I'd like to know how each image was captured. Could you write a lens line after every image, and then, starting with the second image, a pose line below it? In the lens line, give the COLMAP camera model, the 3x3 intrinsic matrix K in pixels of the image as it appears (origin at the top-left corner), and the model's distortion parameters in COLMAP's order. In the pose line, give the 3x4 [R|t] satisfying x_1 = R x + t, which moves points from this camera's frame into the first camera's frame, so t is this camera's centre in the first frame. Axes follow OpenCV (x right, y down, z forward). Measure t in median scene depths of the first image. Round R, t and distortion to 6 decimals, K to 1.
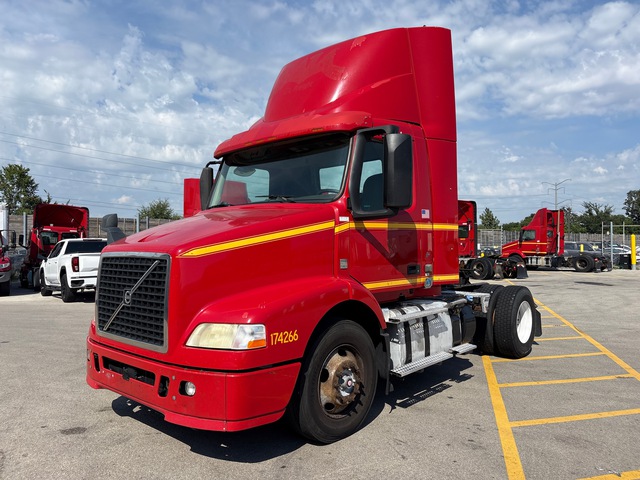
lens RADIAL K [[489.4, 0, 317.2], [0, 489.4, 245.6], [0, 0, 1]] dist [0.035229, -0.004294]
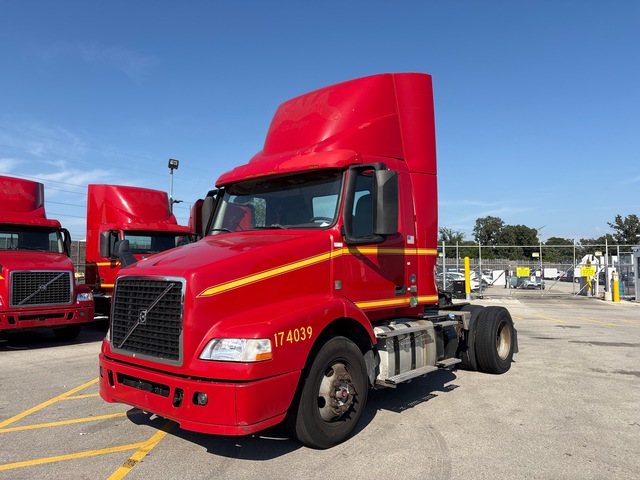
lens RADIAL K [[489.4, 0, 324.8], [0, 489.4, 242.6], [0, 0, 1]] dist [0.035229, -0.004294]
pose [[0.999131, -0.000927, 0.041677, -0.022512], [0.003077, 0.998665, -0.051563, -0.002195], [-0.041573, 0.051646, 0.997800, -0.114264]]
